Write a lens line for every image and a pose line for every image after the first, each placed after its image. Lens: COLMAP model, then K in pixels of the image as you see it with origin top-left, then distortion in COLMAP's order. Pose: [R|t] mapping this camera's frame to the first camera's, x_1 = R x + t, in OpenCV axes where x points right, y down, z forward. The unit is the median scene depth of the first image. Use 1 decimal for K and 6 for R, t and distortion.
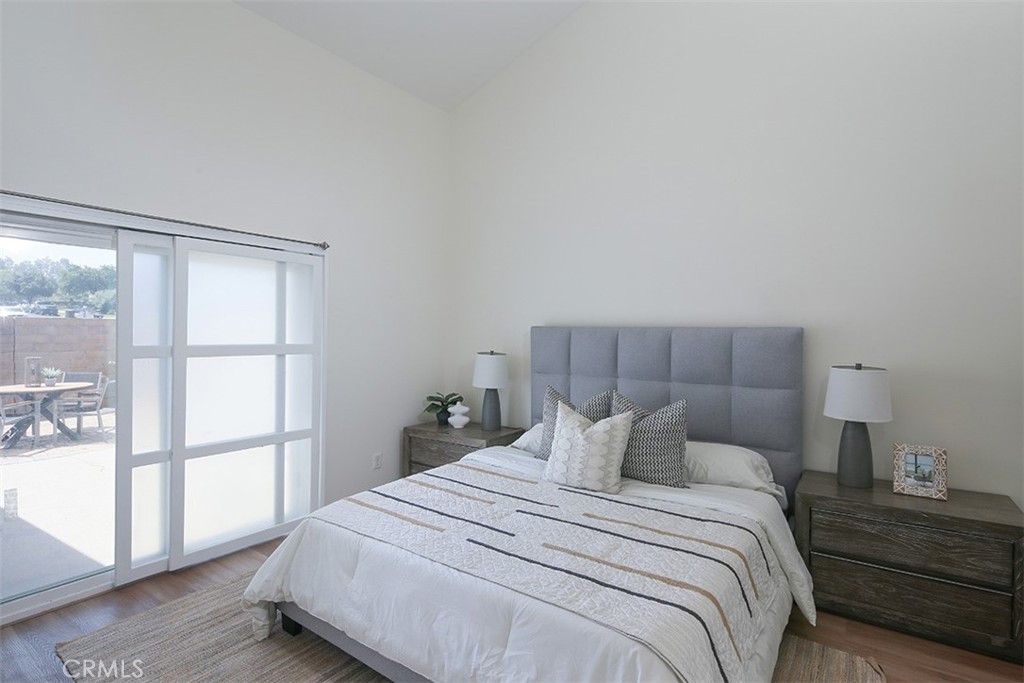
lens RADIAL K [[503.6, 0, 513.2], [0, 503.6, 330.6], [0, 0, 1]] dist [0.000711, -0.000851]
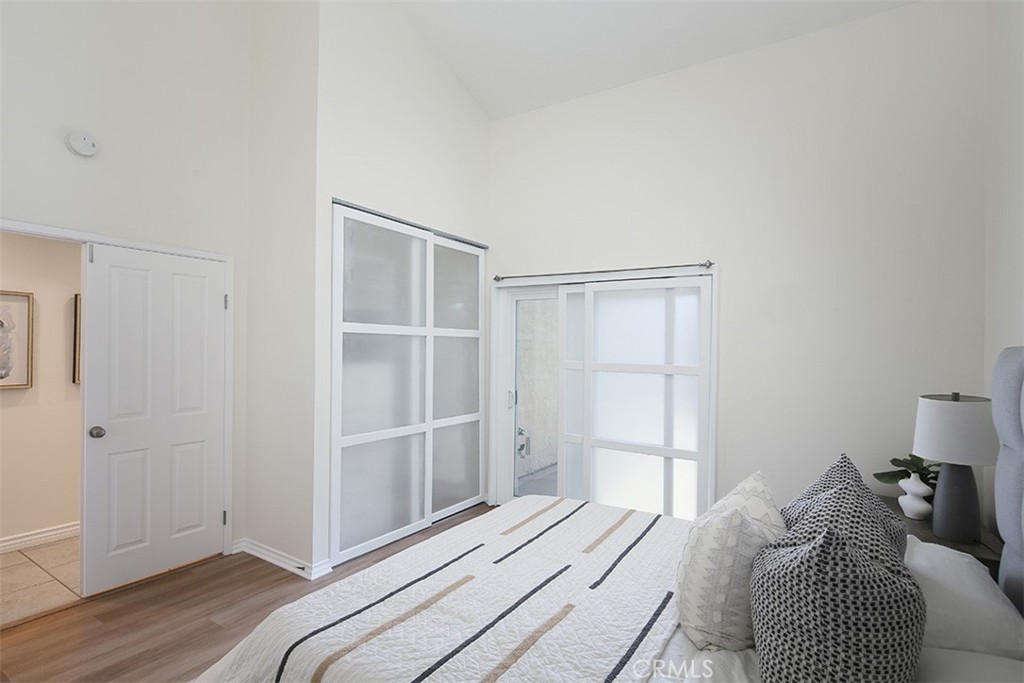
lens RADIAL K [[510.0, 0, 512.0], [0, 510.0, 341.5], [0, 0, 1]] dist [0.000545, -0.000213]
pose [[0.040906, -0.017613, -0.999008, 0.584776], [-0.017842, 0.999672, -0.018355, 0.003482], [0.999004, 0.018575, 0.040578, 0.593594]]
